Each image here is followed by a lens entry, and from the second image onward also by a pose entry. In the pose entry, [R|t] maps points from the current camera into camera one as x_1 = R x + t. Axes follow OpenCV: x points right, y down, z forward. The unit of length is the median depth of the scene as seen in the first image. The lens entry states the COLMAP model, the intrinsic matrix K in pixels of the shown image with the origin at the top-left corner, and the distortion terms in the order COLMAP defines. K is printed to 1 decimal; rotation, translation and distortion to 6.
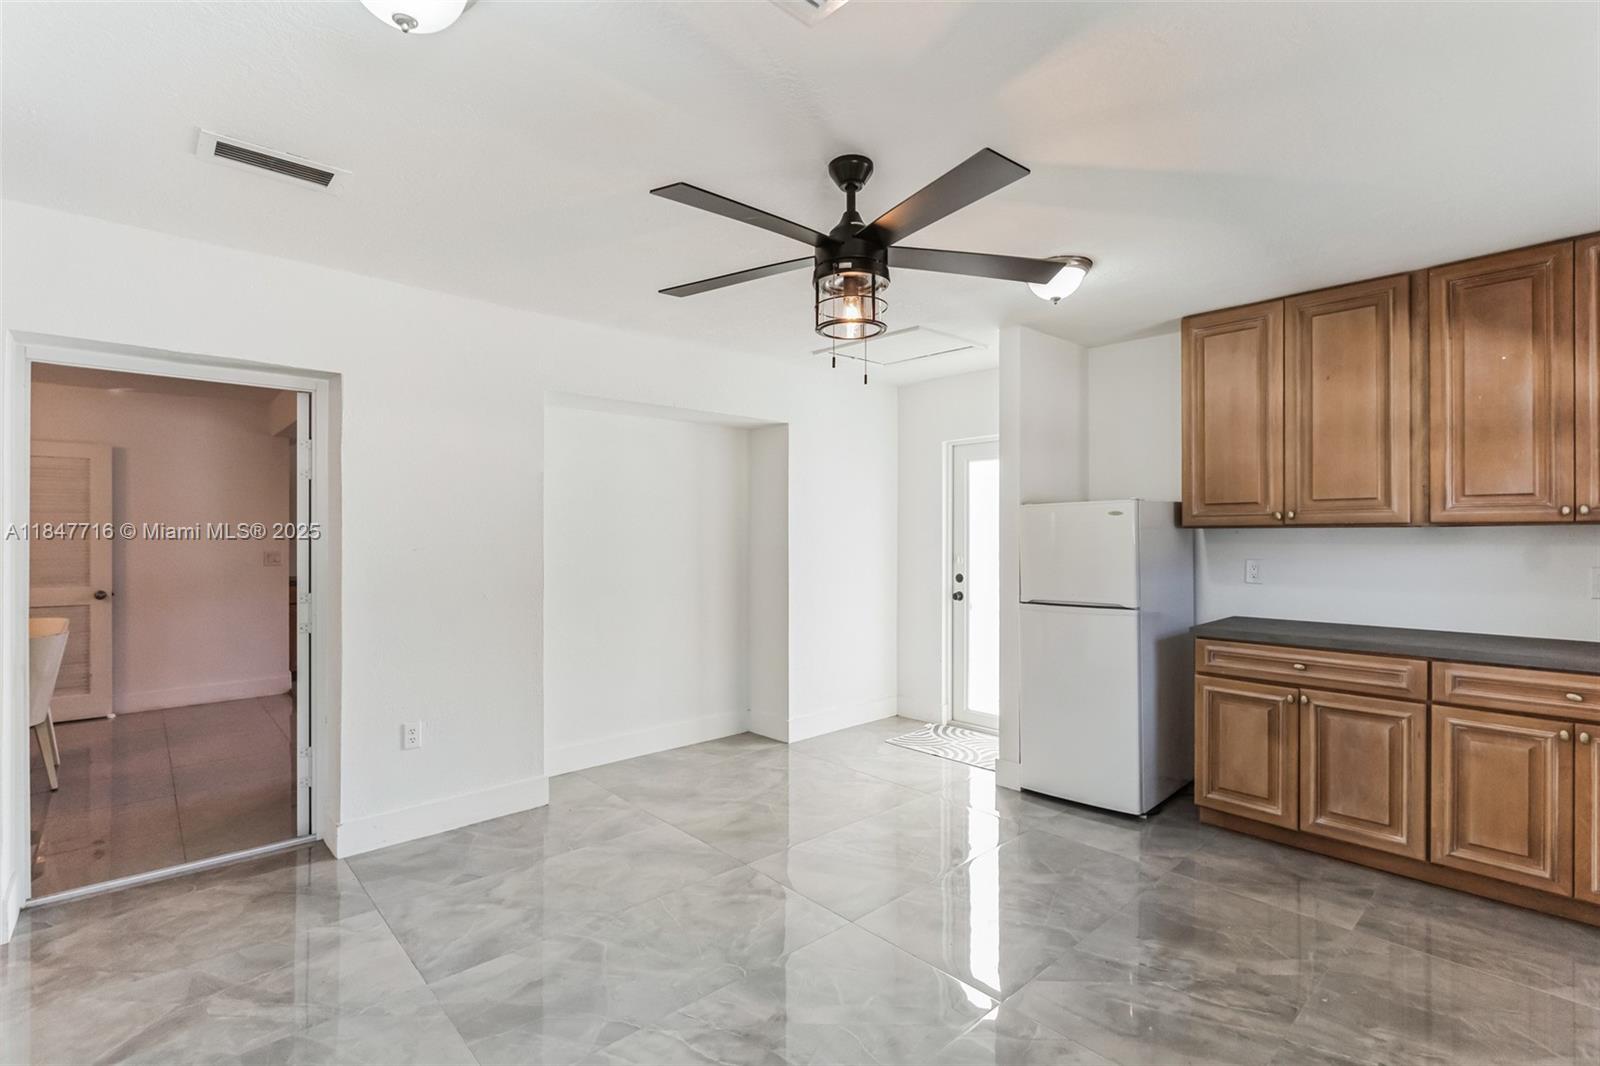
lens RADIAL K [[725.3, 0, 818.3], [0, 725.3, 535.1], [0, 0, 1]] dist [0.001247, 0.000134]
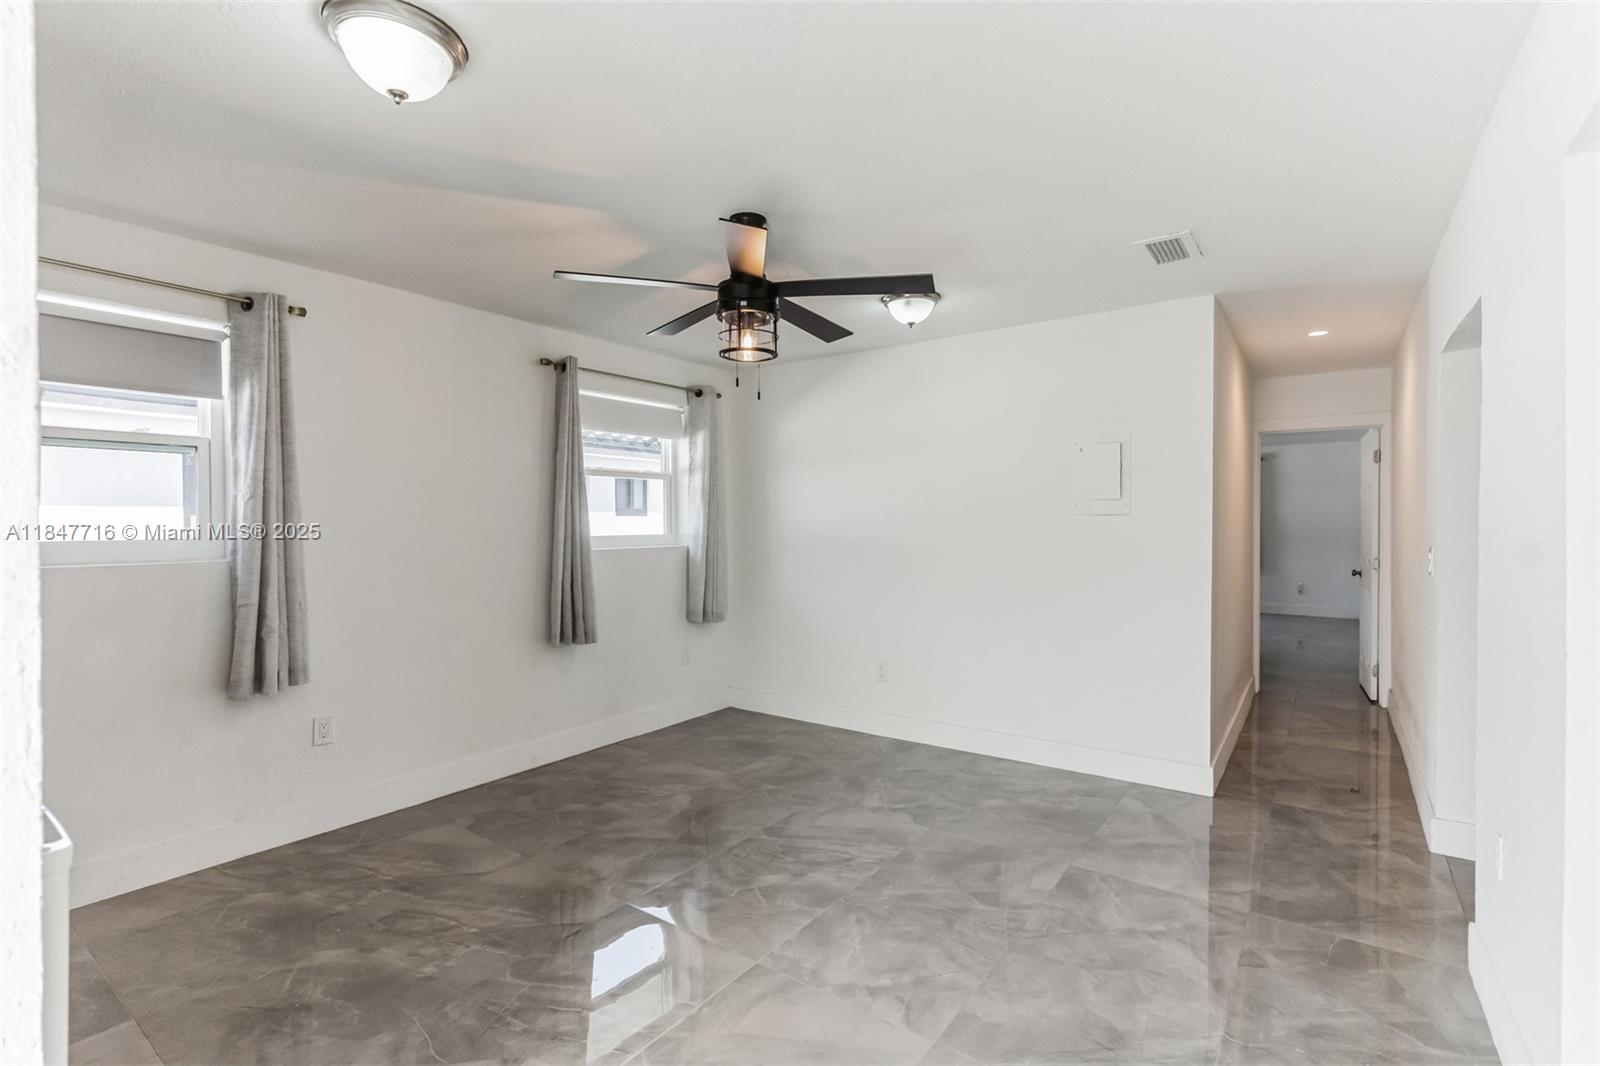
lens RADIAL K [[740.0, 0, 820.6], [0, 740.0, 534.7], [0, 0, 1]] dist [-0.000874, -0.000011]
pose [[-0.979742, 0.005616, -0.200187, 0.132329], [0.002457, 0.999869, 0.016027, -0.002919], [0.200251, 0.015210, -0.979627, 1.692306]]
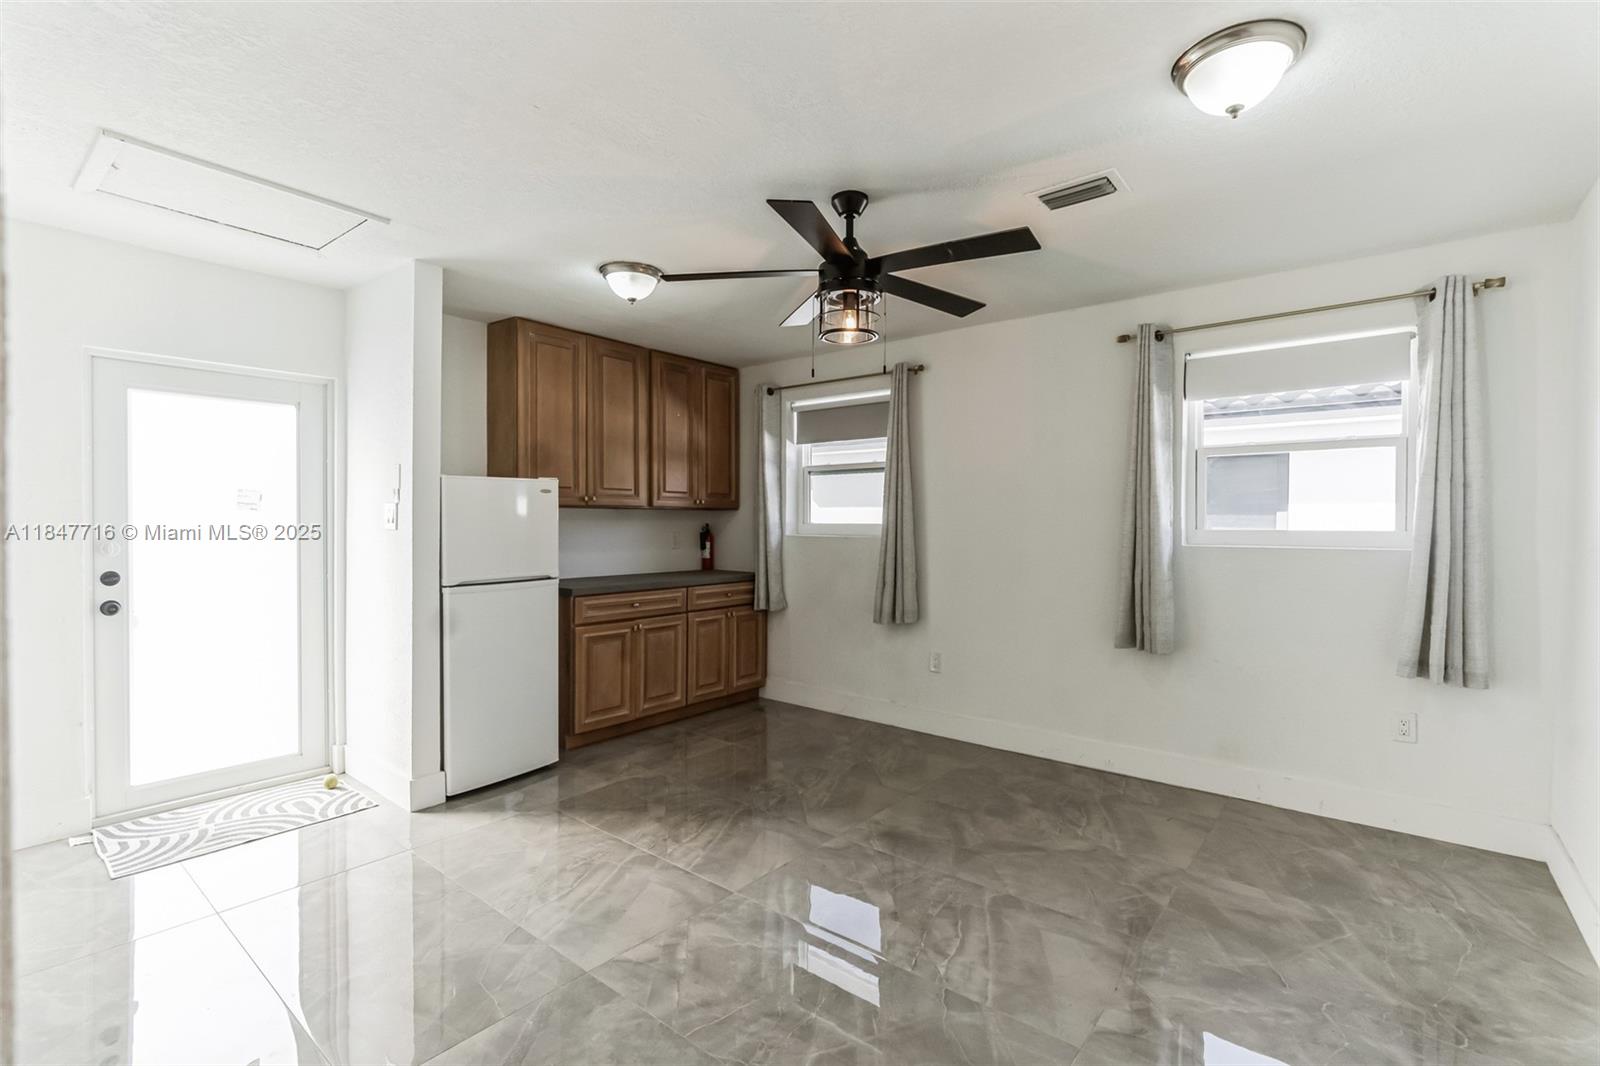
lens RADIAL K [[730.2, 0, 778.0], [0, 730.2, 531.0], [0, 0, 1]] dist [-0.001709, -0.000198]
pose [[-0.104799, -0.011795, 0.994423, -0.860570], [-0.005973, 0.999919, 0.011231, 0.017905], [-0.994475, -0.004762, -0.104861, 0.937525]]
